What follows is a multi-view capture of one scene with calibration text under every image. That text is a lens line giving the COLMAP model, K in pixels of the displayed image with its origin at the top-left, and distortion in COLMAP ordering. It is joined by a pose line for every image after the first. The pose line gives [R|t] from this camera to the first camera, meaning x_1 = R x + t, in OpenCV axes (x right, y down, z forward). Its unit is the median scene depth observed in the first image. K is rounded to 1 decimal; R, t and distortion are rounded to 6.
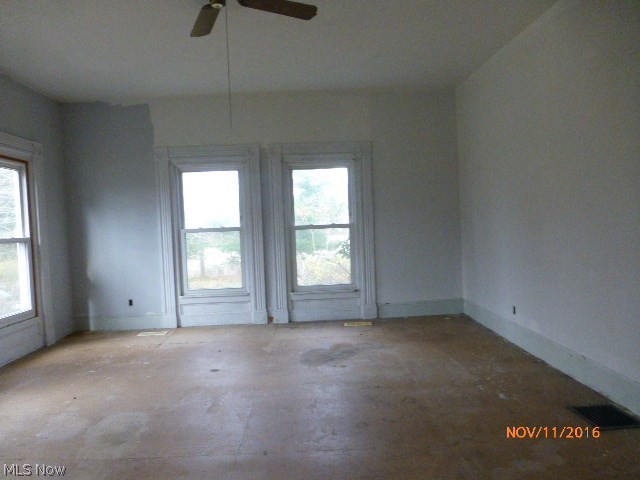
lens RADIAL K [[451.3, 0, 319.7], [0, 451.3, 239.7], [0, 0, 1]] dist [0.001691, 0.000068]
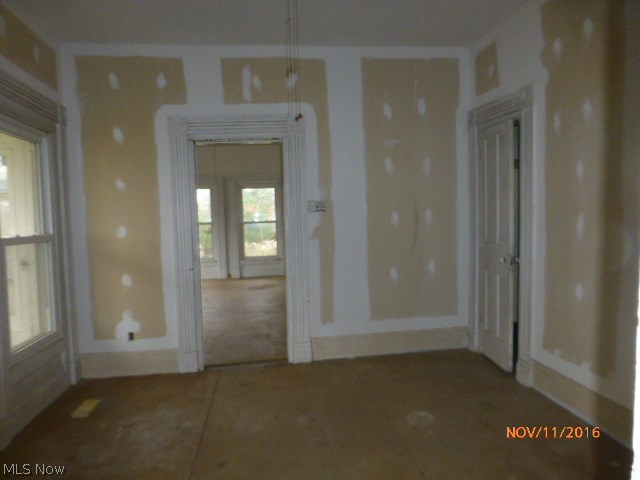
lens RADIAL K [[451.3, 0, 320.4], [0, 451.3, 242.0], [0, 0, 1]] dist [0.001691, 0.000068]
pose [[0.994440, 0.004073, 0.105227, 0.054465], [-0.006261, 0.999771, 0.020469, 0.010325], [-0.105120, -0.021014, 0.994238, -0.744479]]
